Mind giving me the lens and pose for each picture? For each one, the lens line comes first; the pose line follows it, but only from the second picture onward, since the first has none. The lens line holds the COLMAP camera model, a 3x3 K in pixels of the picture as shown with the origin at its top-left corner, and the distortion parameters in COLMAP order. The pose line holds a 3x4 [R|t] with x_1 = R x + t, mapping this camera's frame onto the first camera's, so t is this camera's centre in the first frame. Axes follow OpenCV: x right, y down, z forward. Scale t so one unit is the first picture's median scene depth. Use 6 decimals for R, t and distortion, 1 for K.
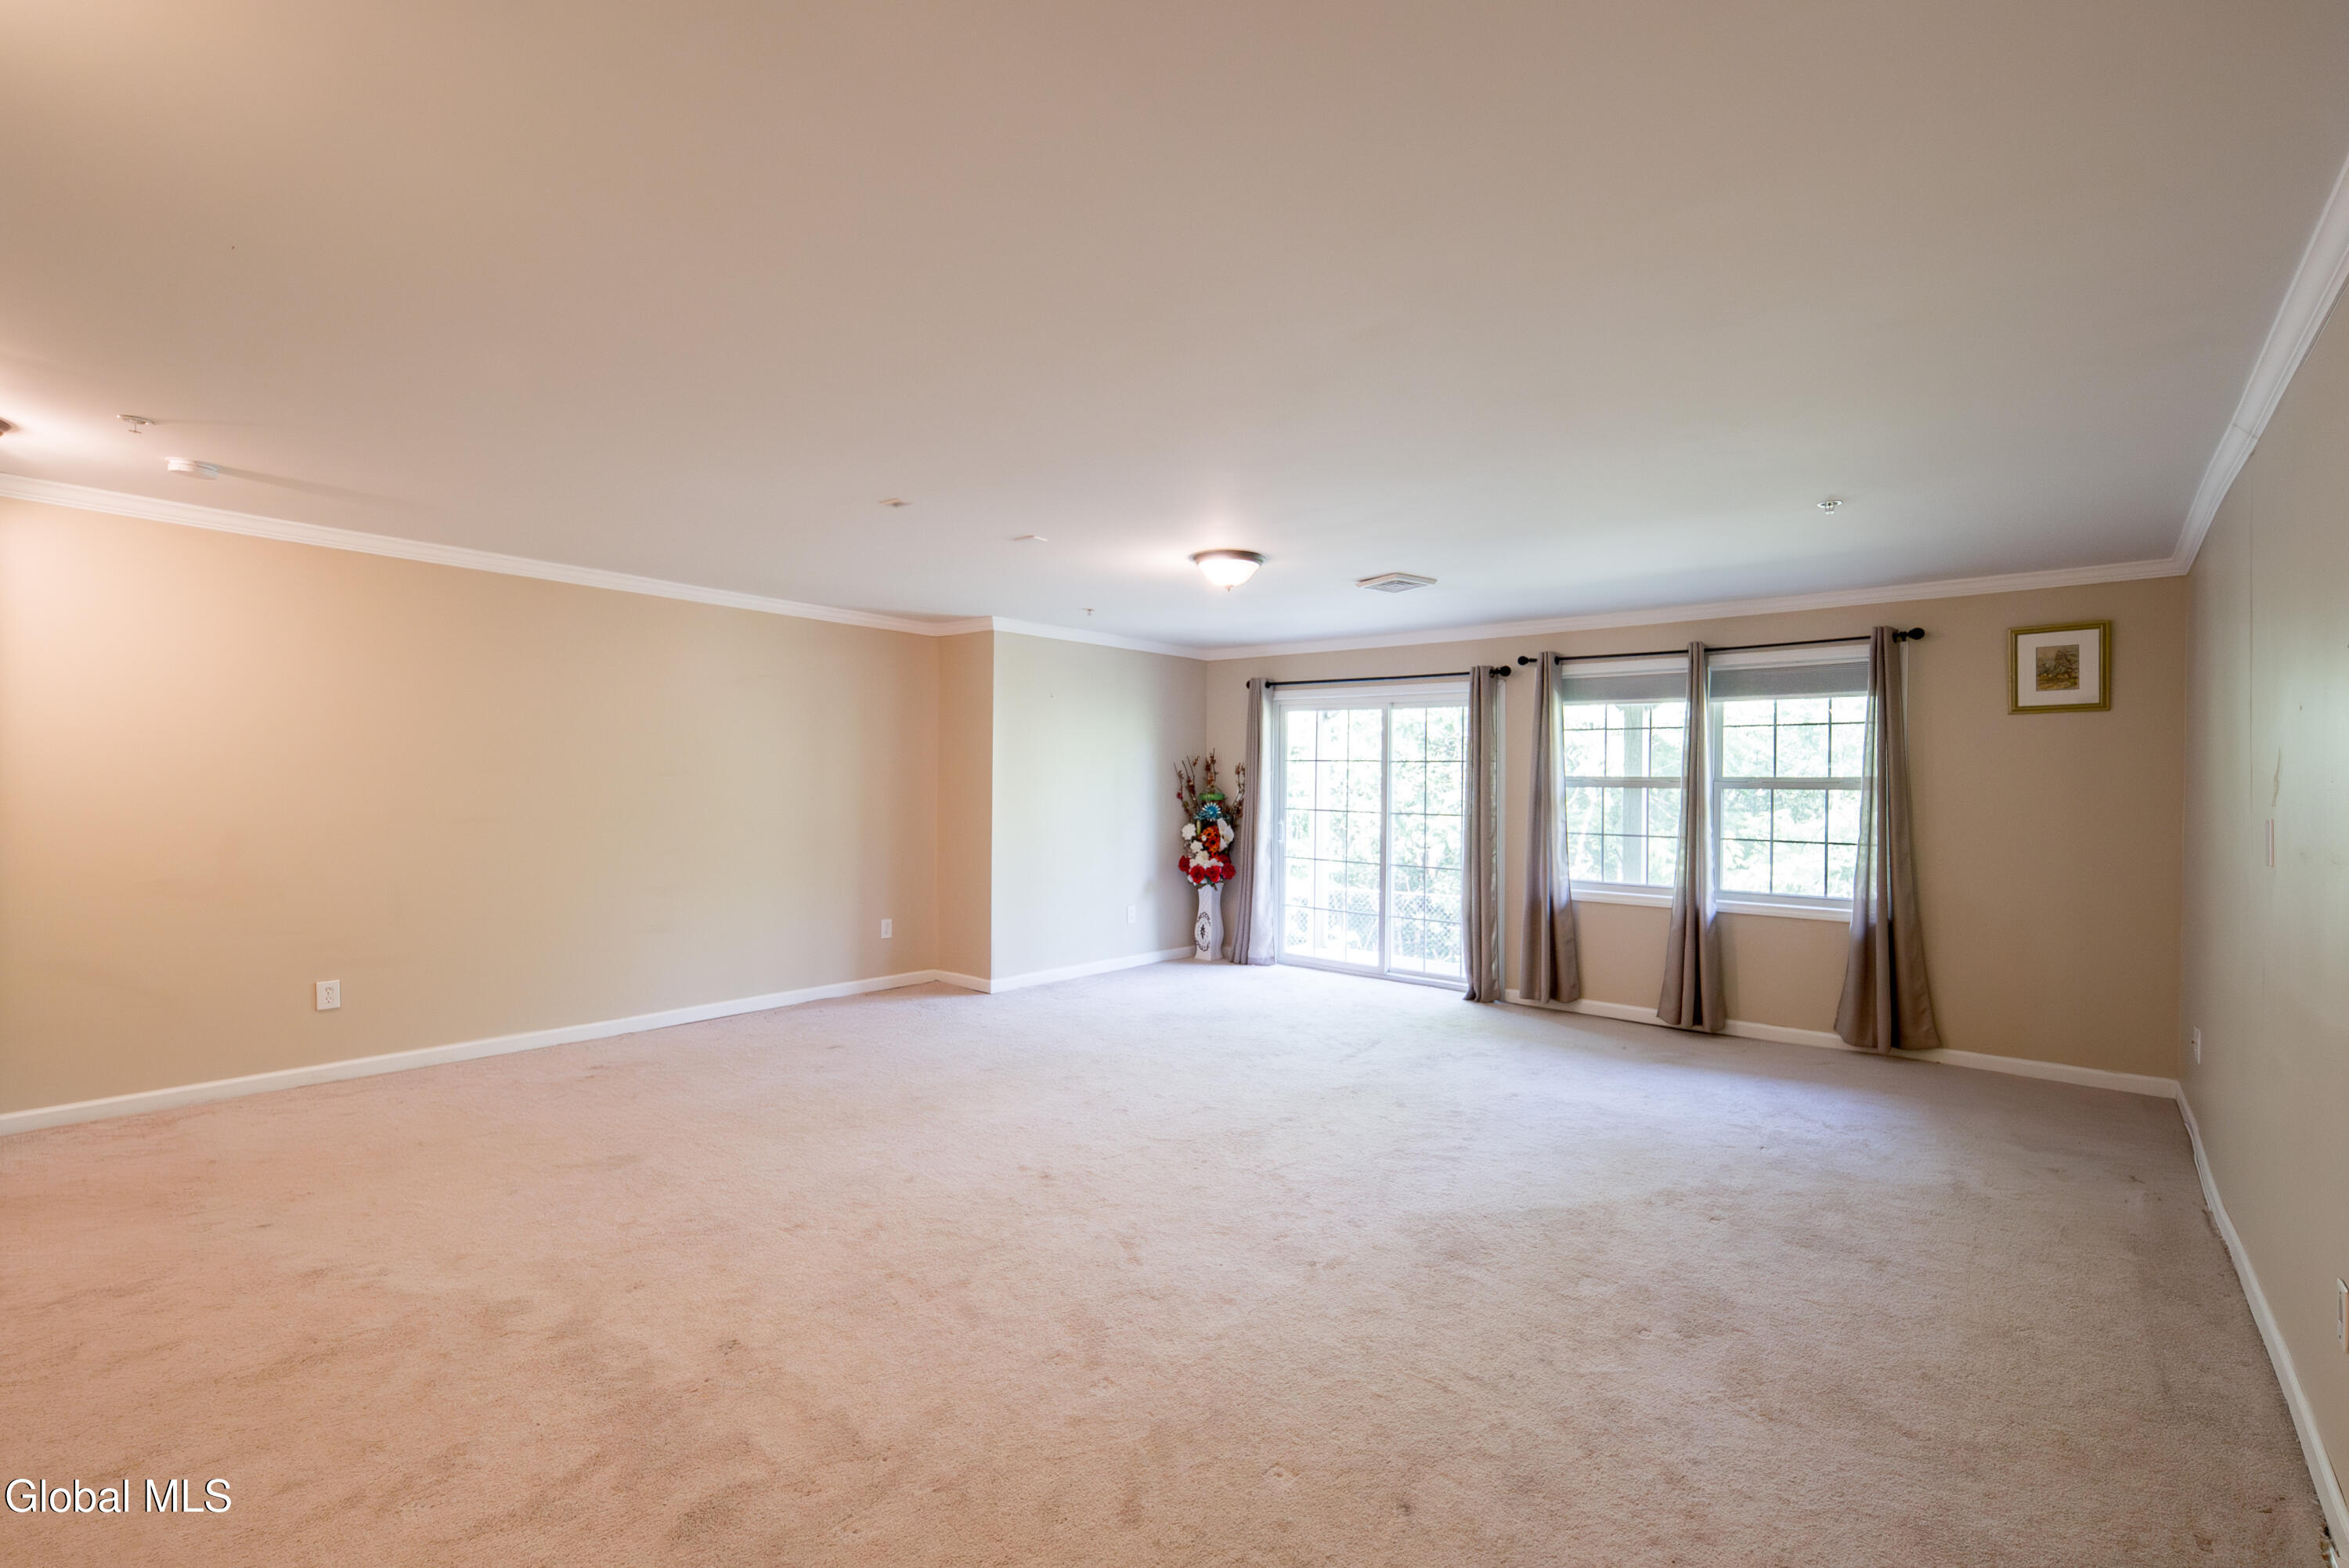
lens RADIAL K [[1071.9, 0, 1173.0], [0, 1071.9, 792.2], [0, 0, 1]] dist [-0.000270, -0.000402]
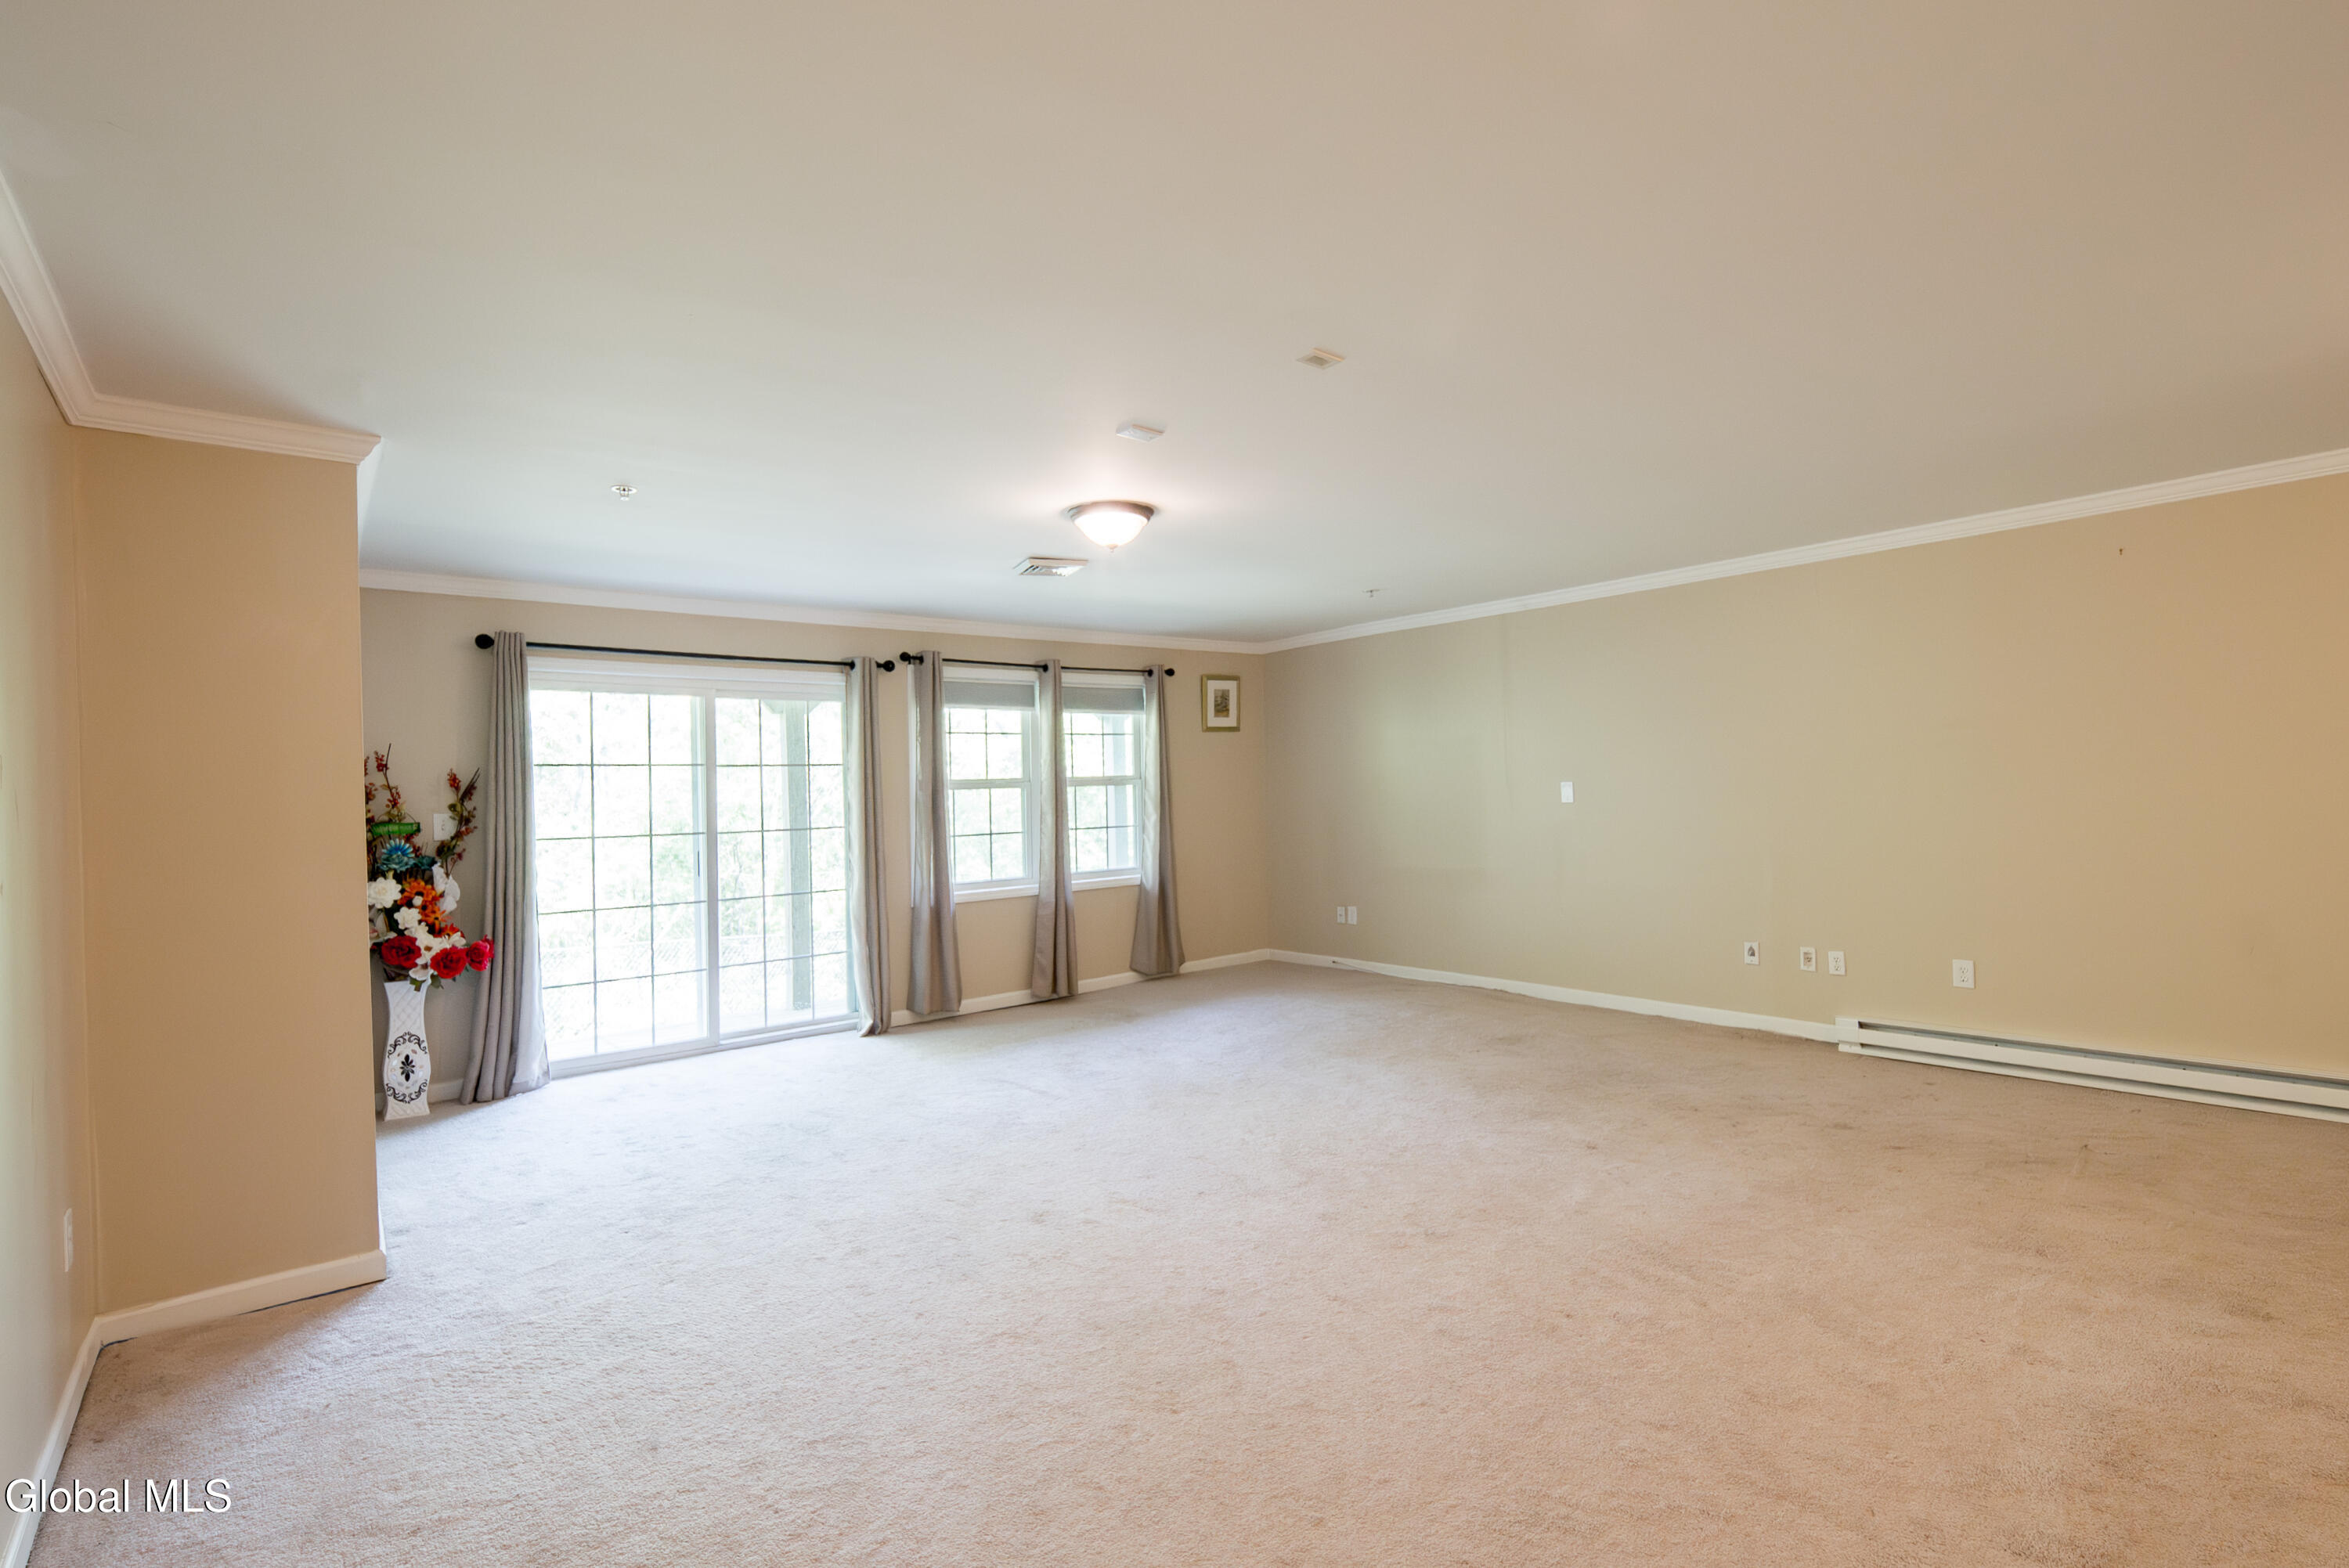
lens RADIAL K [[1062.2, 0, 1174.9], [0, 1062.2, 775.5], [0, 0, 1]] dist [-0.000502, -0.000077]
pose [[0.174278, -0.008709, 0.984658, -0.573599], [0.035963, 0.999350, 0.002474, -0.013303], [-0.984040, 0.034980, 0.174478, 0.636769]]
